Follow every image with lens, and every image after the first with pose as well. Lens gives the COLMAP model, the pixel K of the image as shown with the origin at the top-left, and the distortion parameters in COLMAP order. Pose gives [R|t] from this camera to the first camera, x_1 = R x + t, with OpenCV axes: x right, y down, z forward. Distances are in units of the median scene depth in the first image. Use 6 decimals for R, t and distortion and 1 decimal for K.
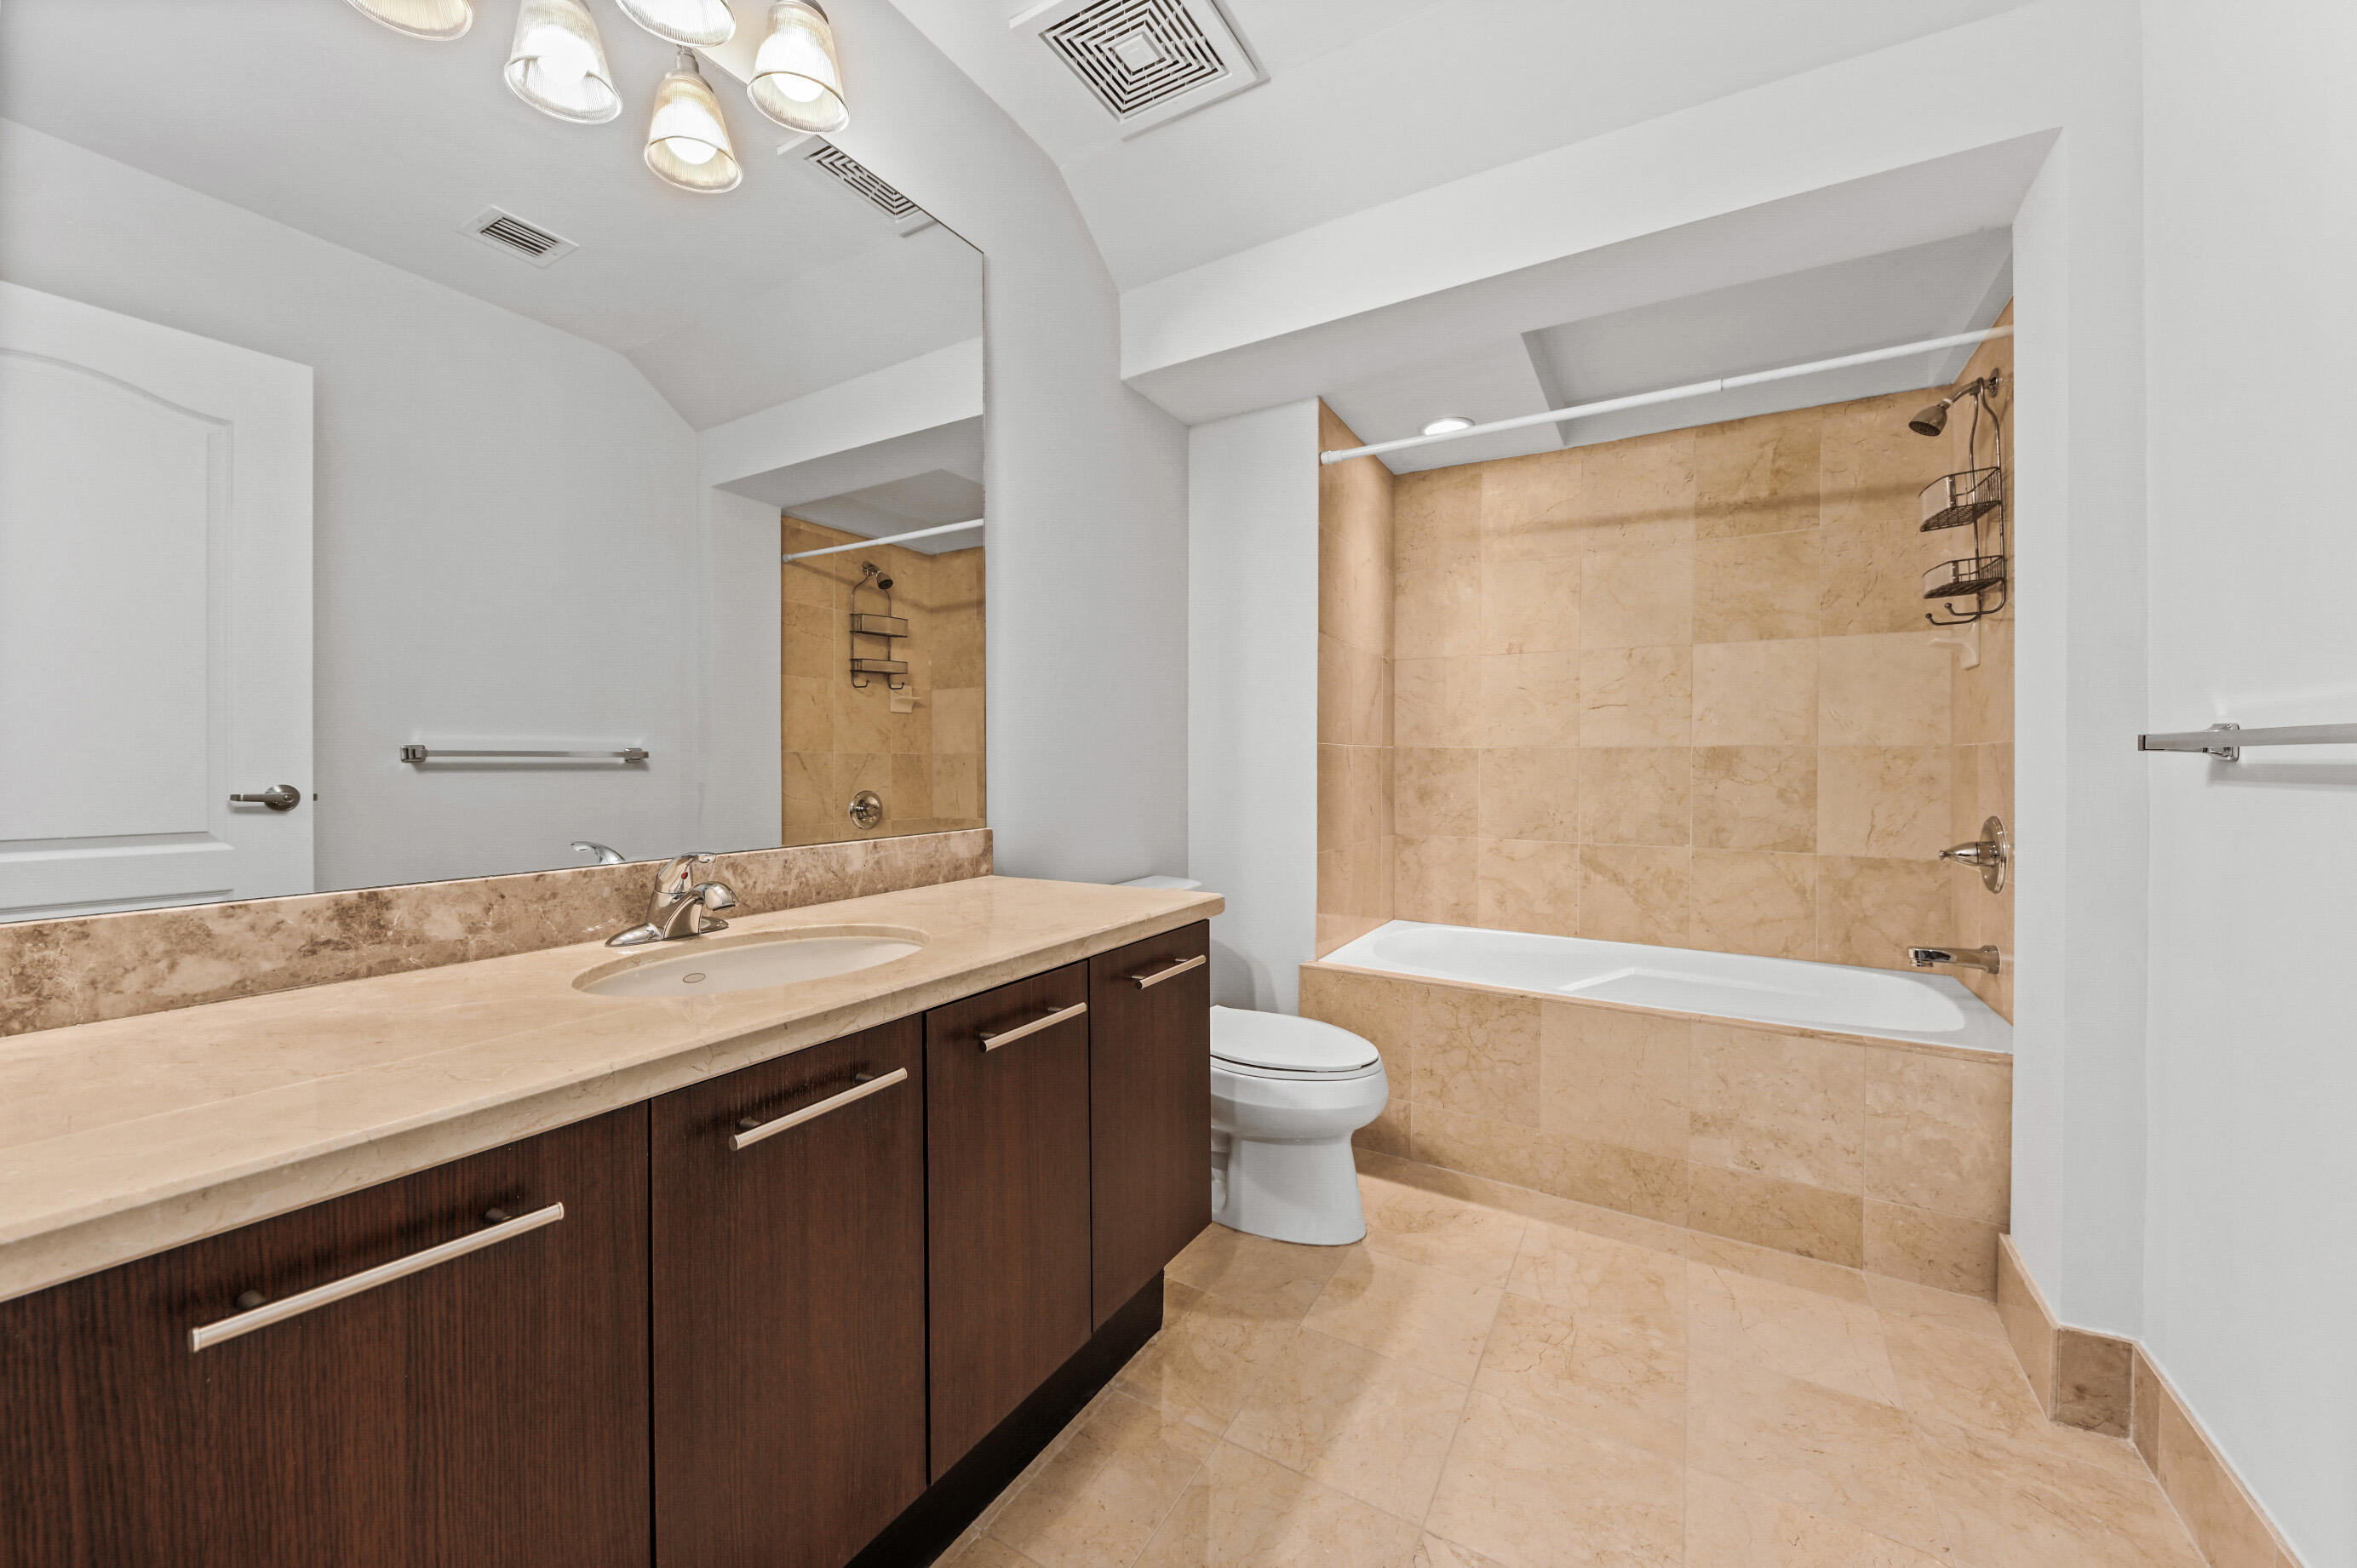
lens RADIAL K [[869.0, 0, 1178.5], [0, 869.0, 784.0], [0, 0, 1]] dist [0.000149, -0.005155]
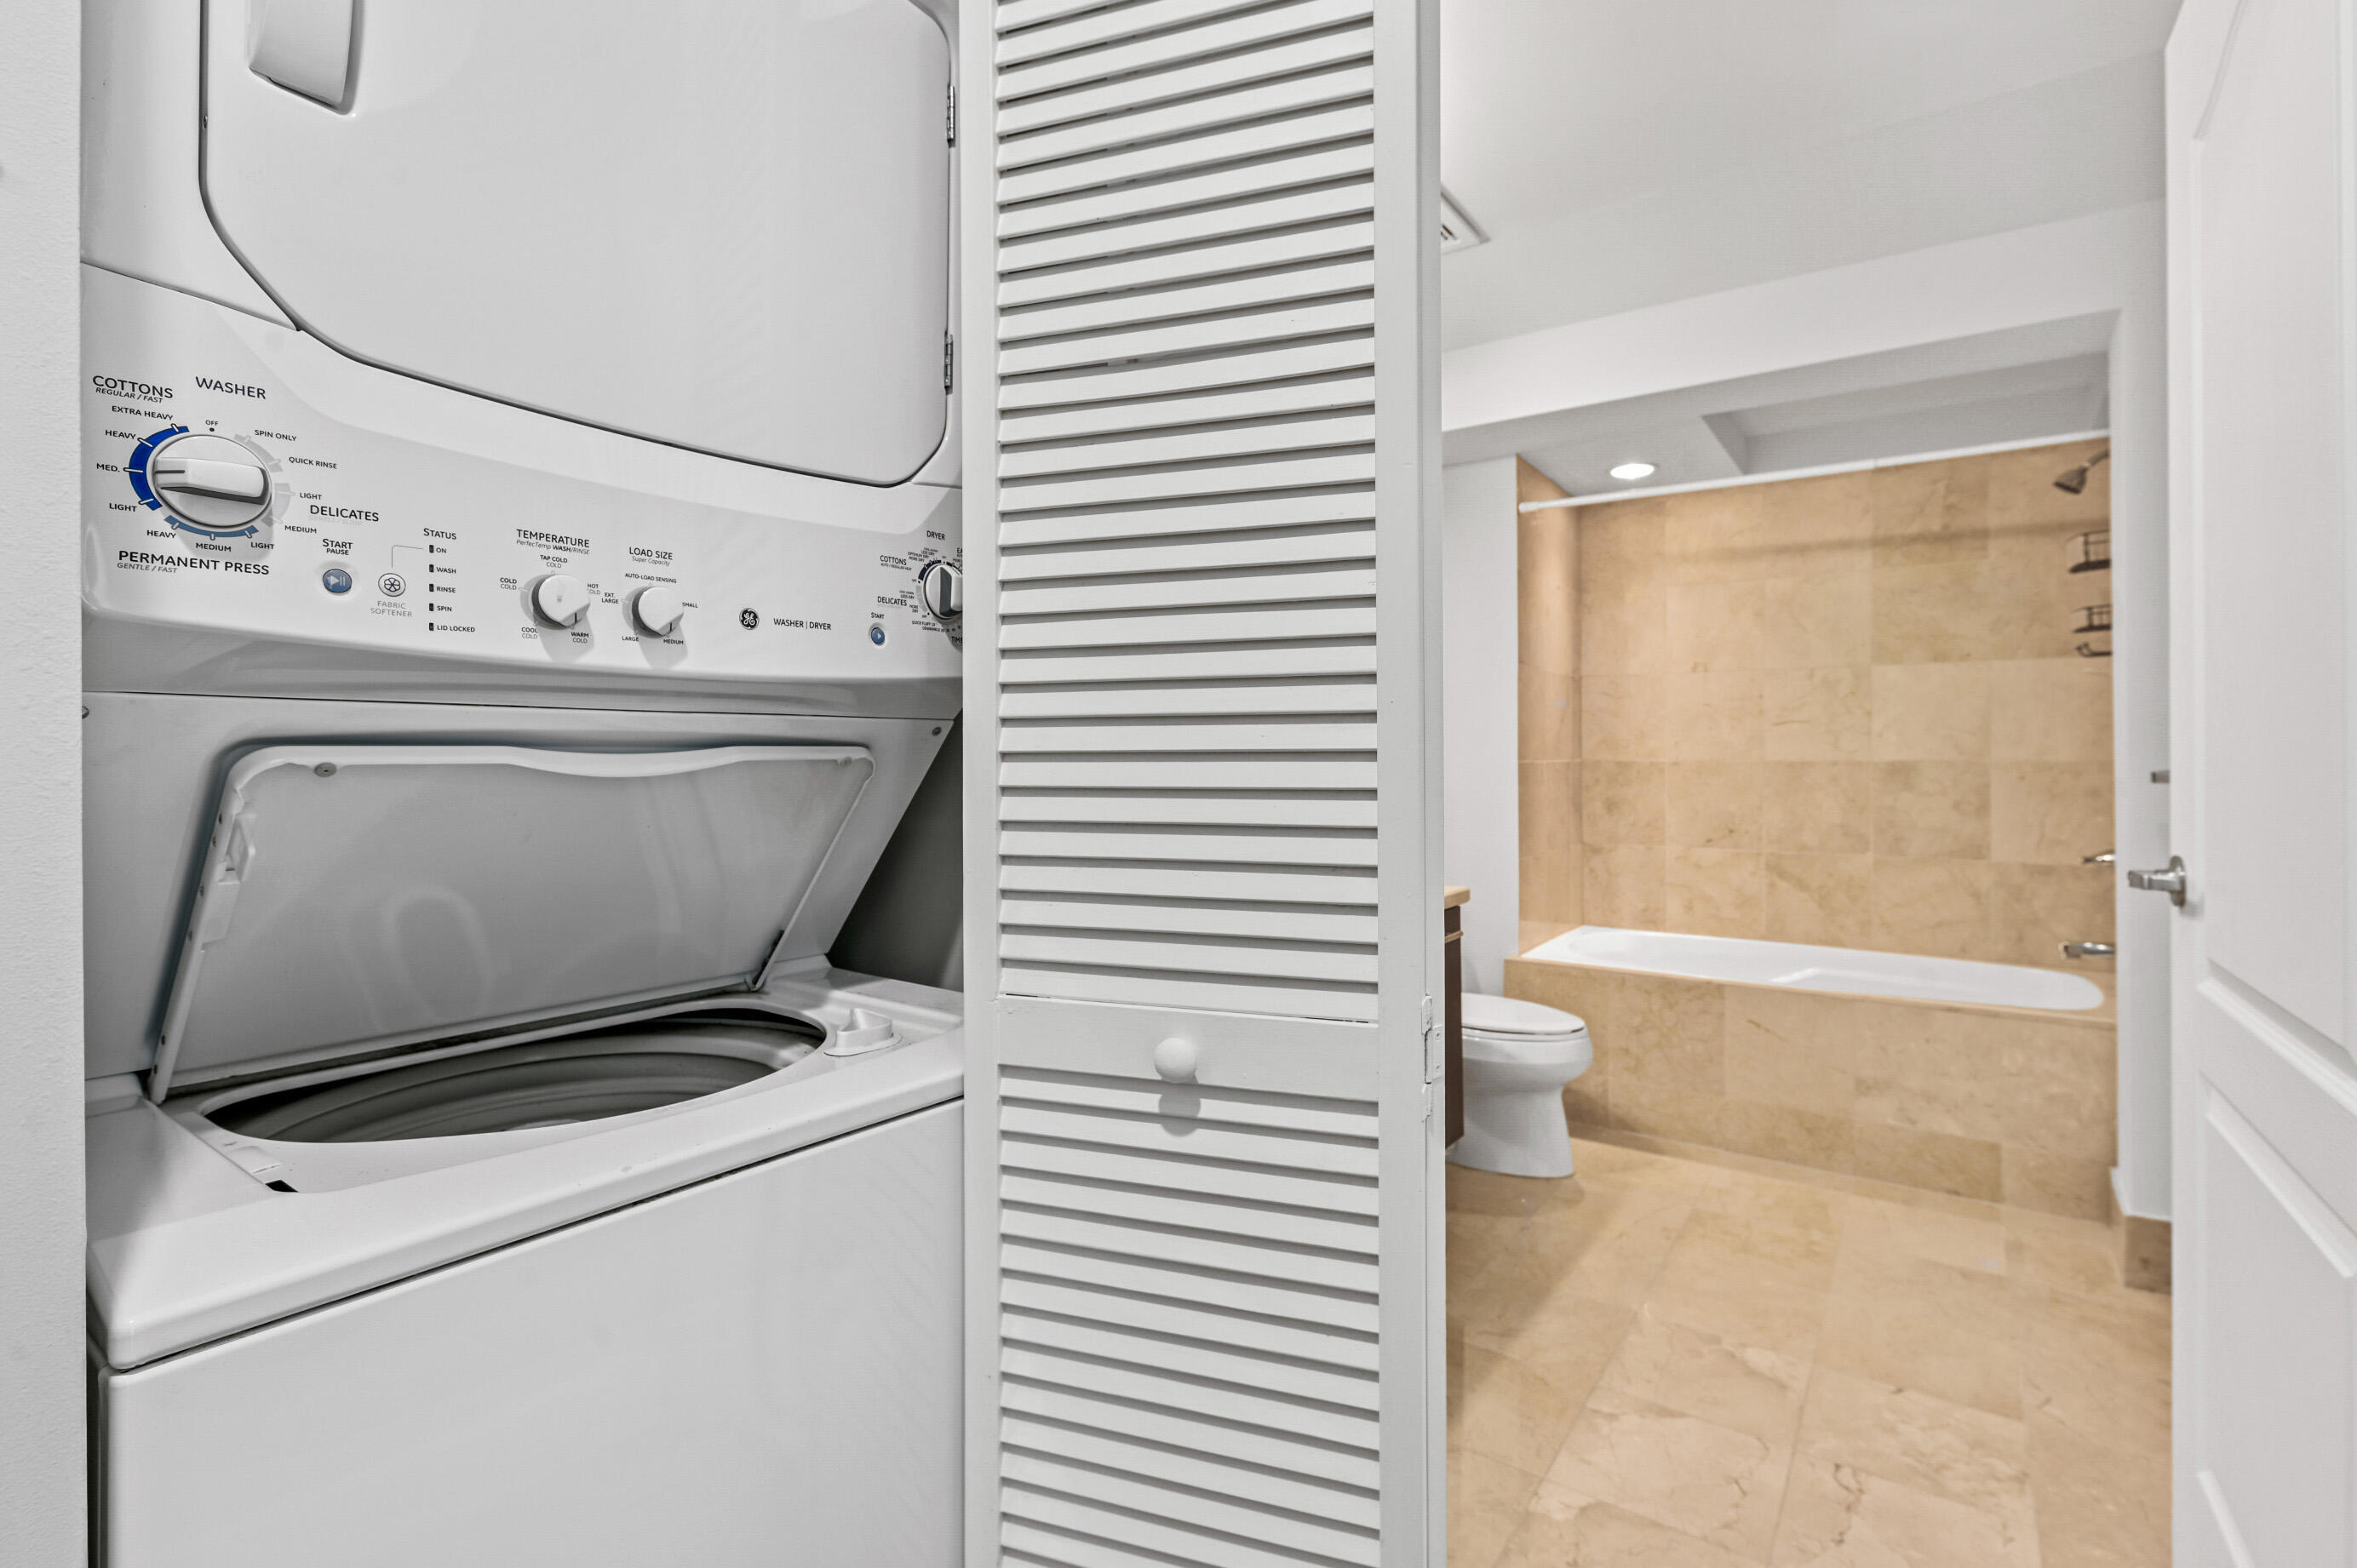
lens RADIAL K [[1087.6, 0, 1182.3], [0, 1087.6, 768.7], [0, 0, 1]] dist [-0.000583, -0.000083]
pose [[0.996620, -0.005879, -0.081939, -0.159800], [0.004879, 0.999911, -0.012399, -0.023086], [0.082004, 0.011957, 0.996560, -0.443613]]
